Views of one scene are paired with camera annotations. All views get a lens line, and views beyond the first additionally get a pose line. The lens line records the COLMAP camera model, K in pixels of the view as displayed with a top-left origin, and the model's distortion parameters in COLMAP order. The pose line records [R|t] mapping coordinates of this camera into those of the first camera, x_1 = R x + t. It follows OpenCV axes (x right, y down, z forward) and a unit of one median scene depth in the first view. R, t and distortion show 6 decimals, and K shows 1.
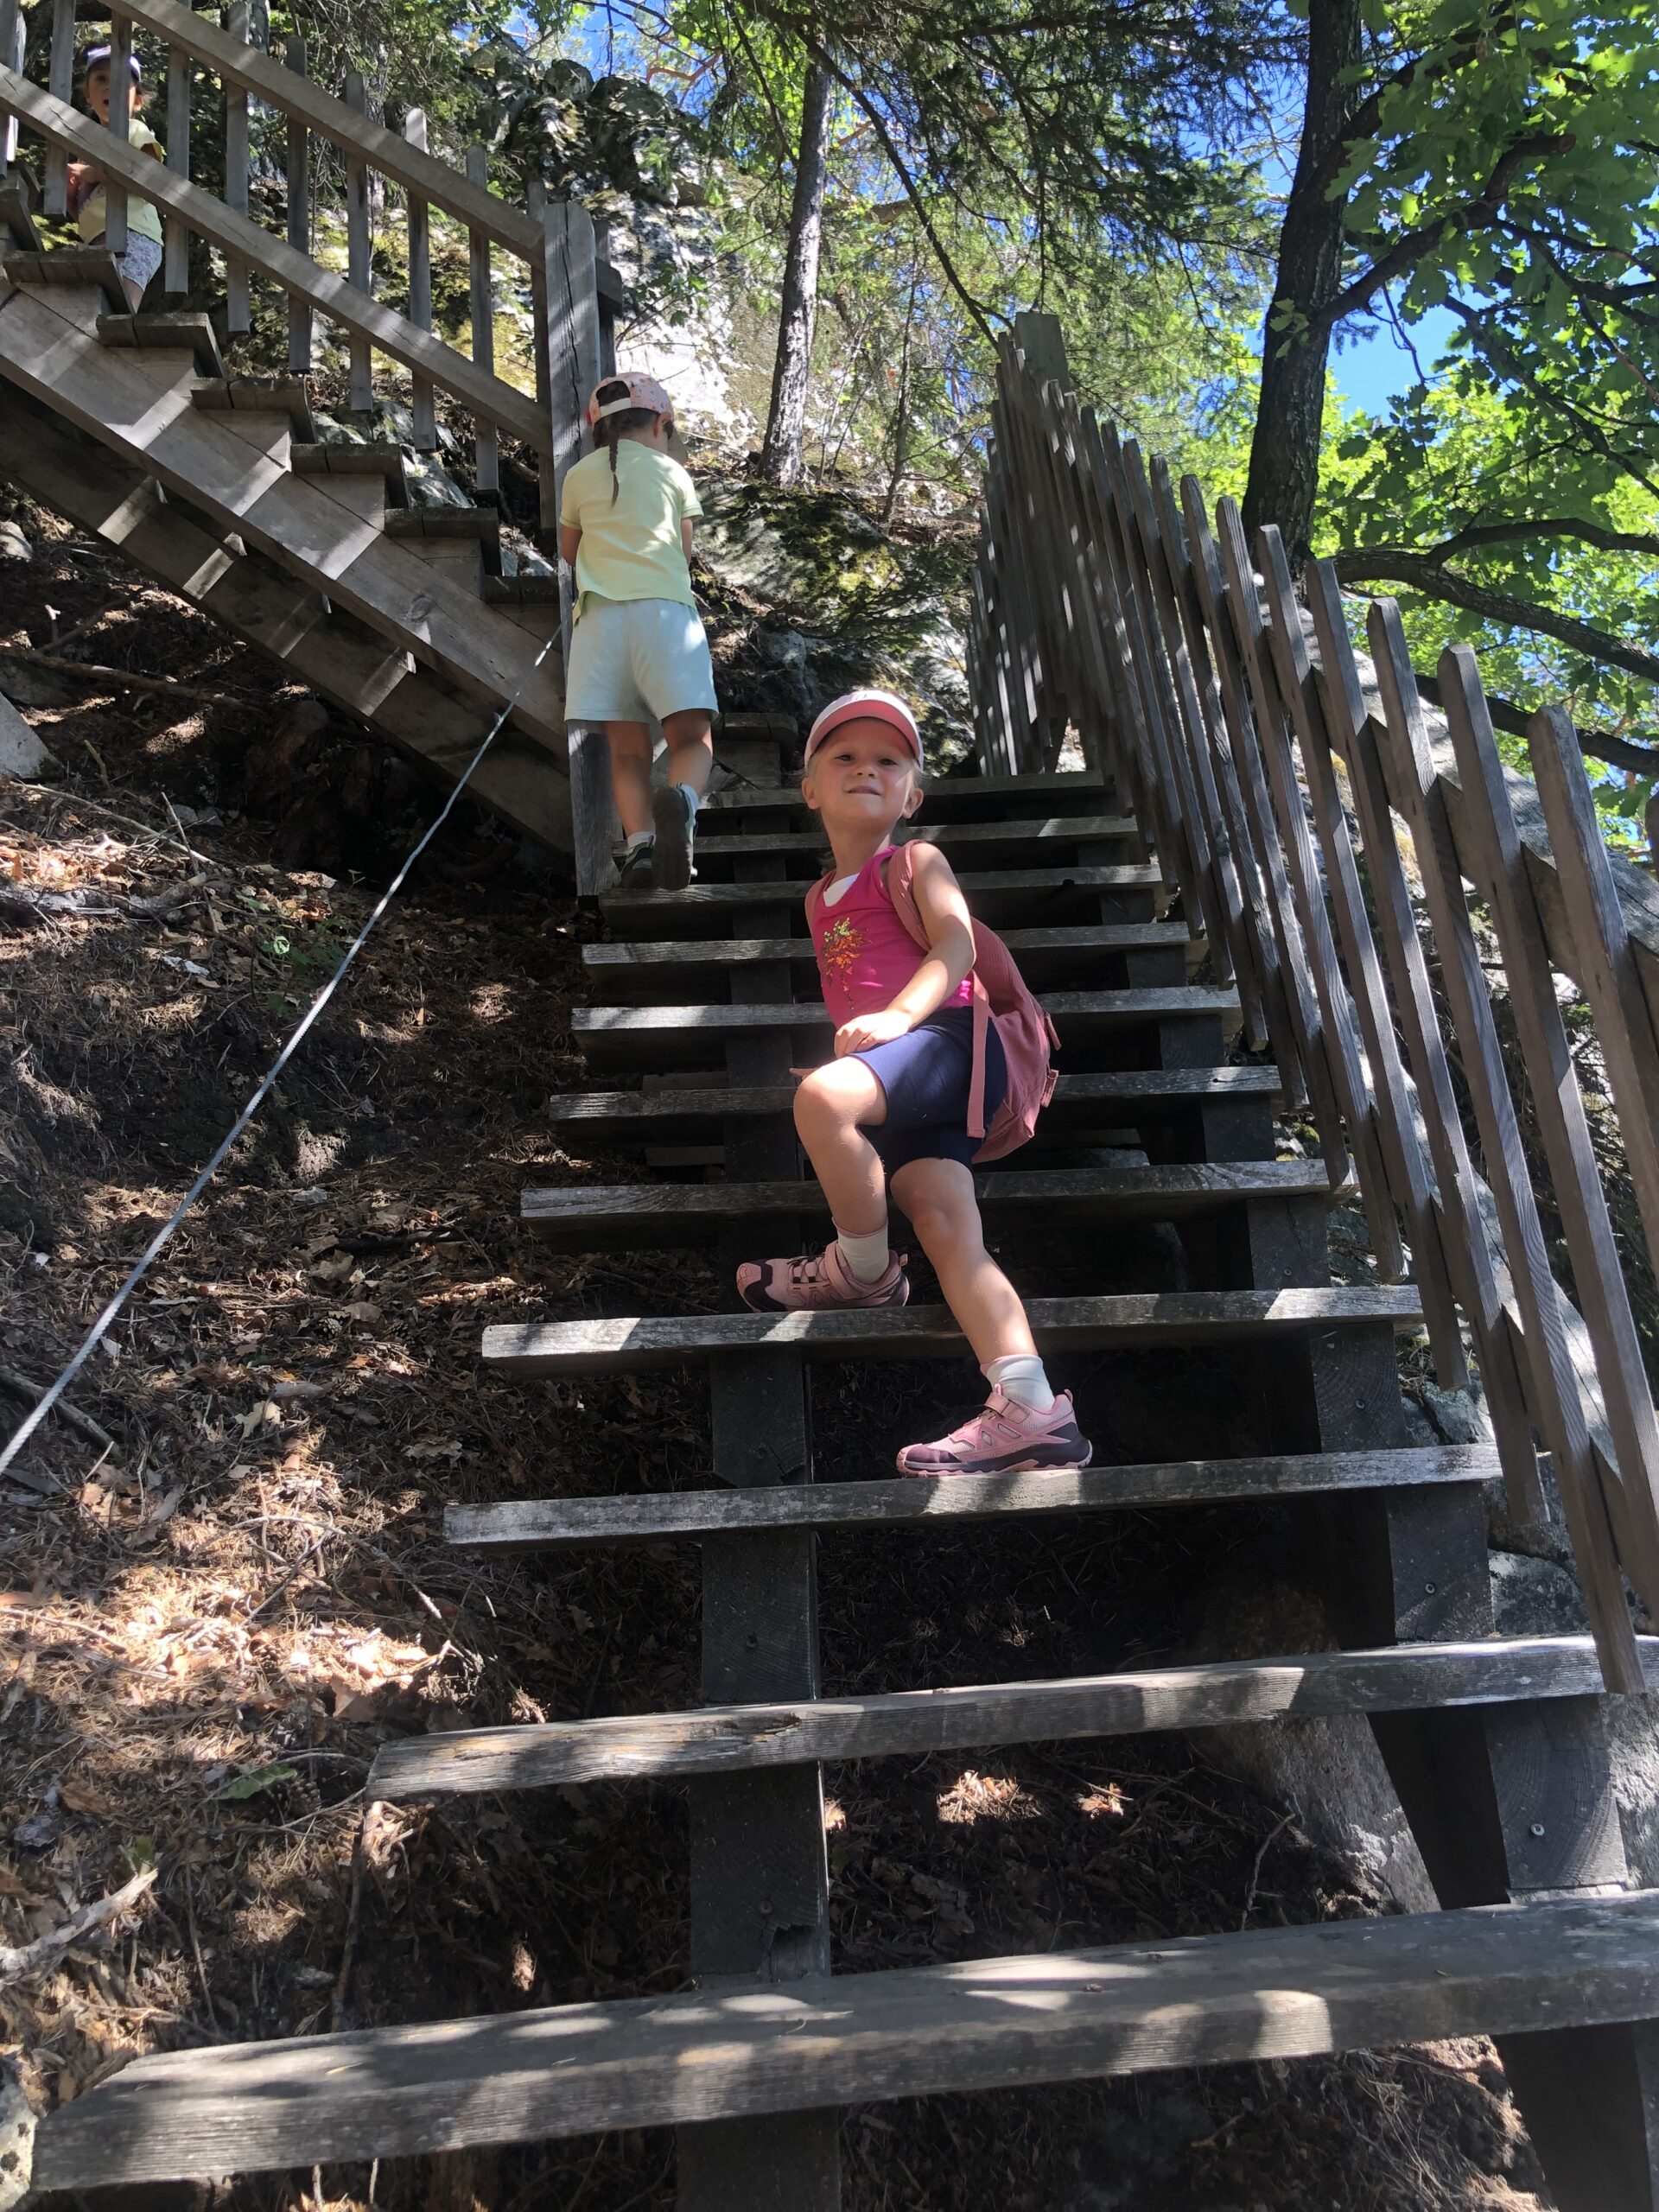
lens RADIAL K [[1821.2, 0, 827.0], [0, 1821.2, 1102.5], [0, 0, 1]] dist [0.044650, -0.014302]
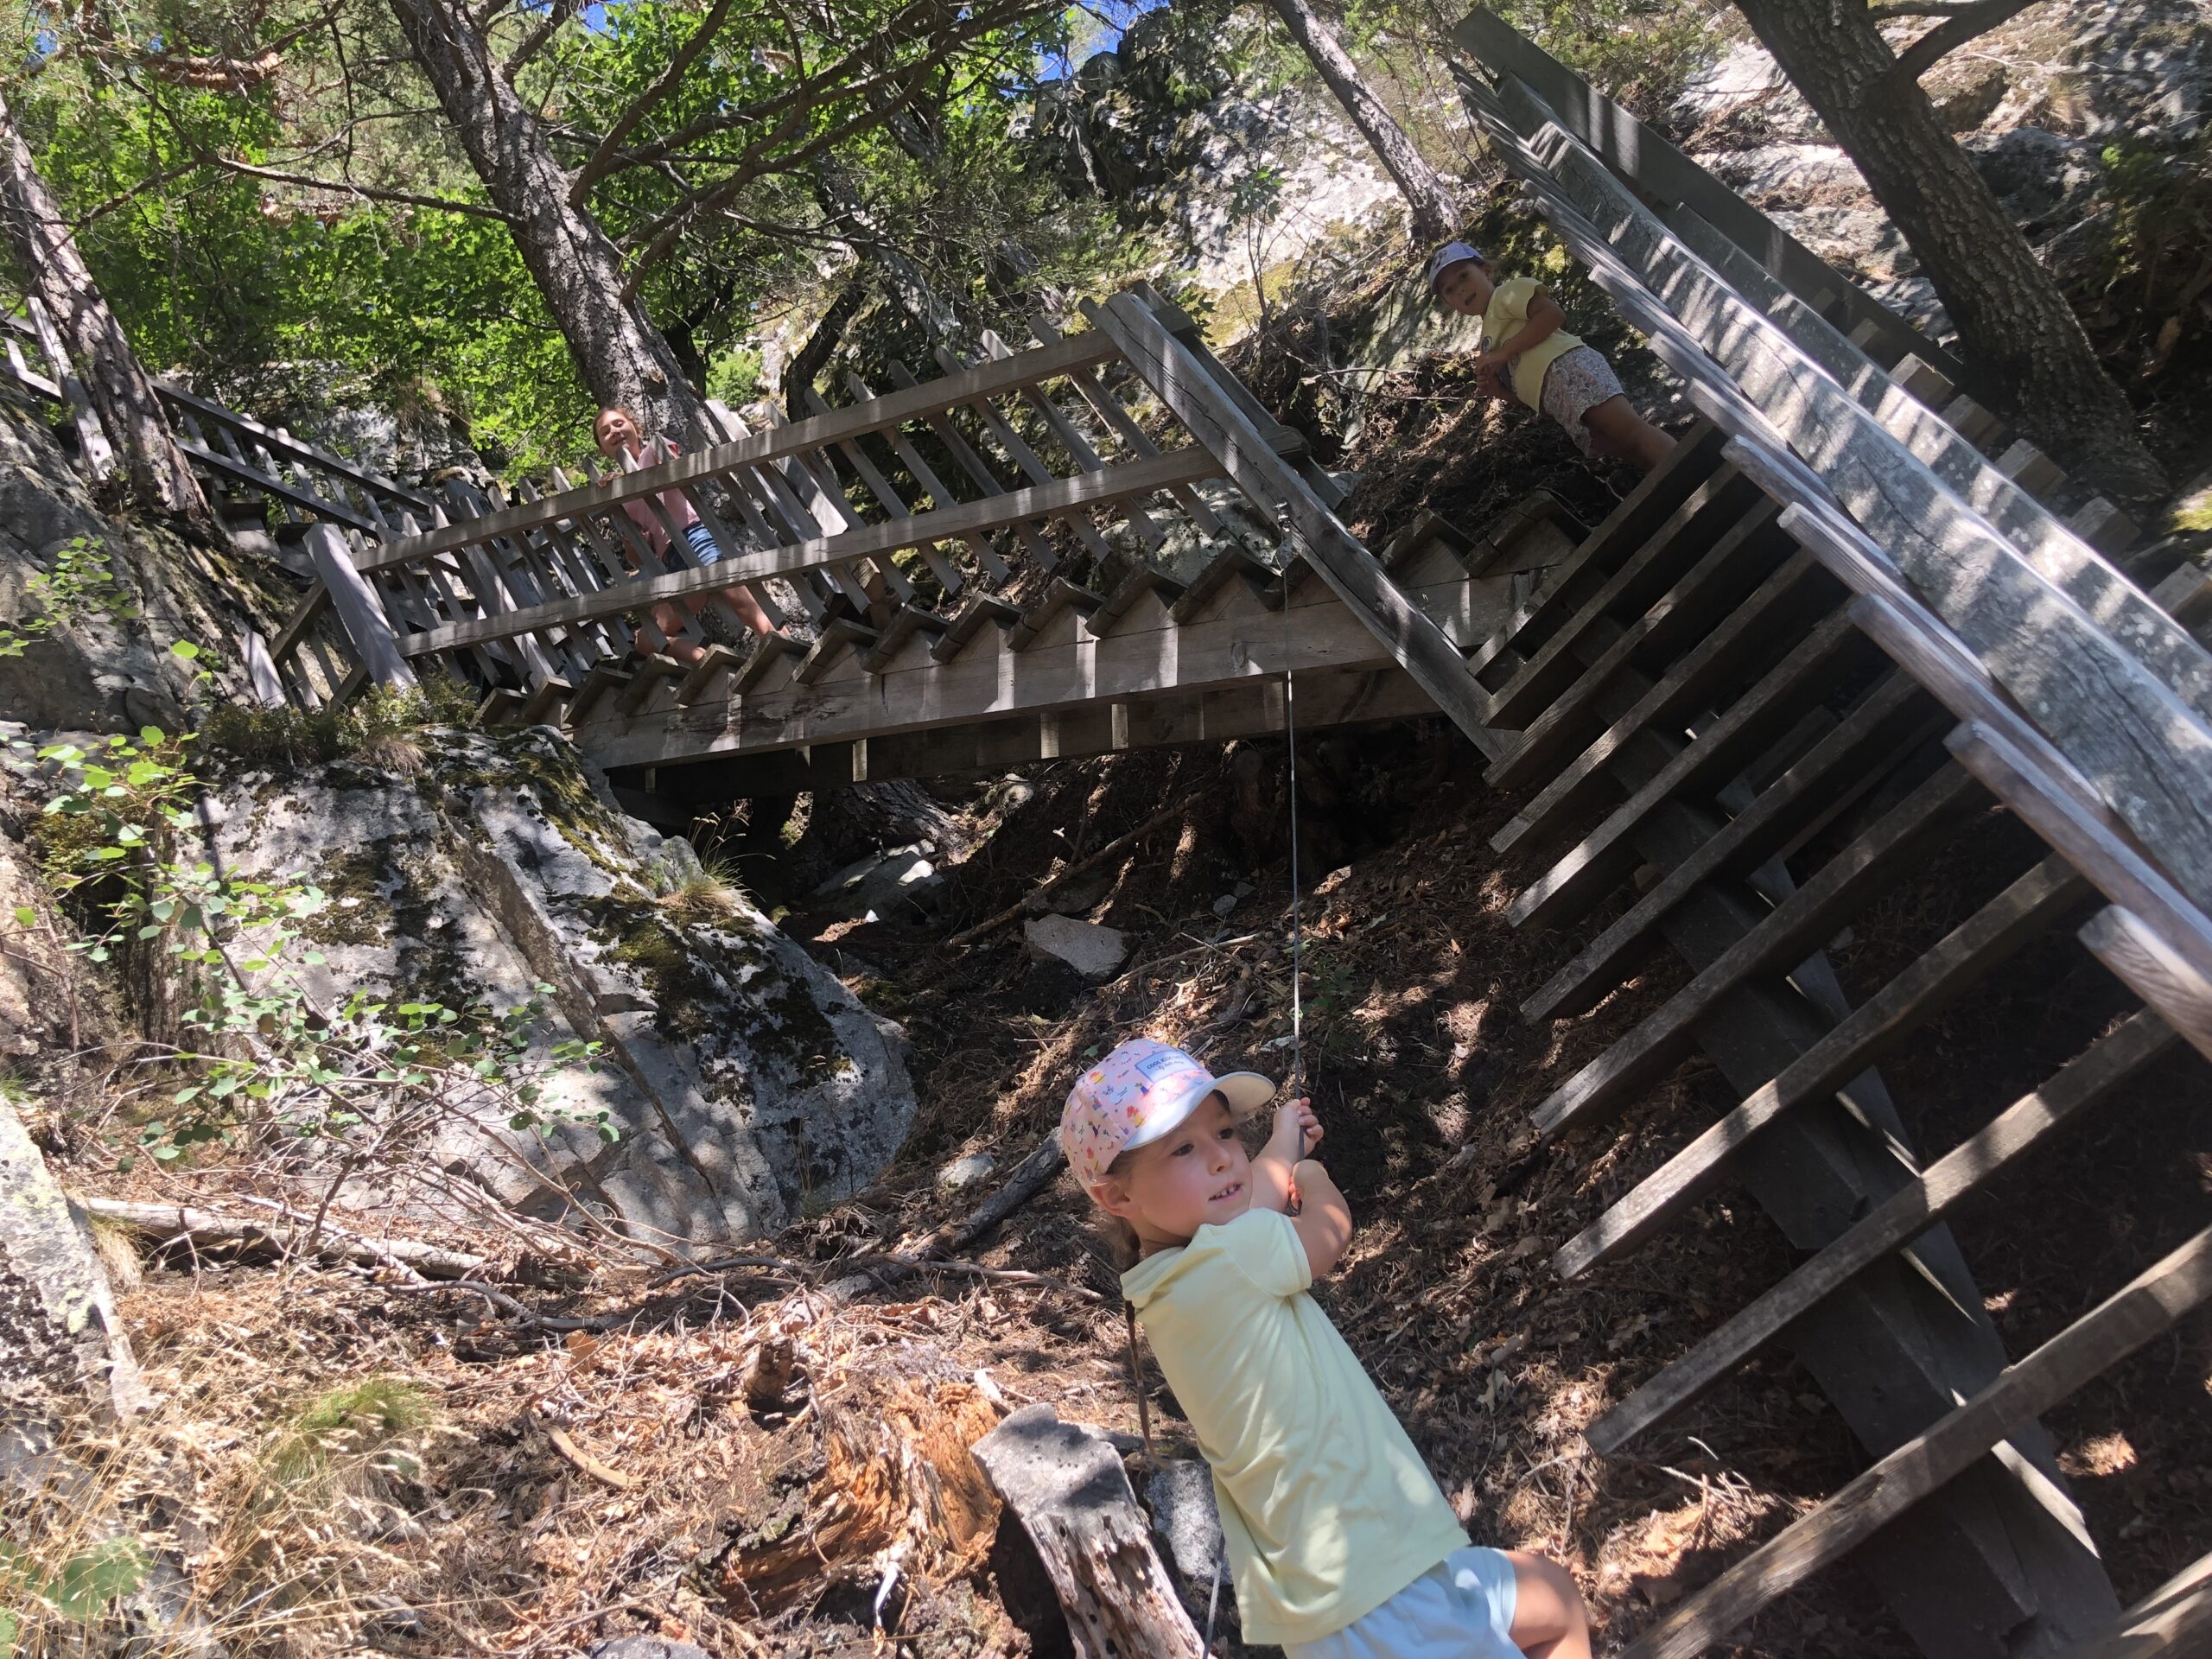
lens RADIAL K [[1821.2, 0, 1109.5], [0, 1821.2, 831.1], [0, 0, 1]] dist [0.044650, -0.014302]
pose [[0.635269, -0.635813, -0.438377, 0.155120], [0.627199, 0.755949, -0.187515, -0.020475], [0.450616, -0.155828, 0.879013, -0.063368]]
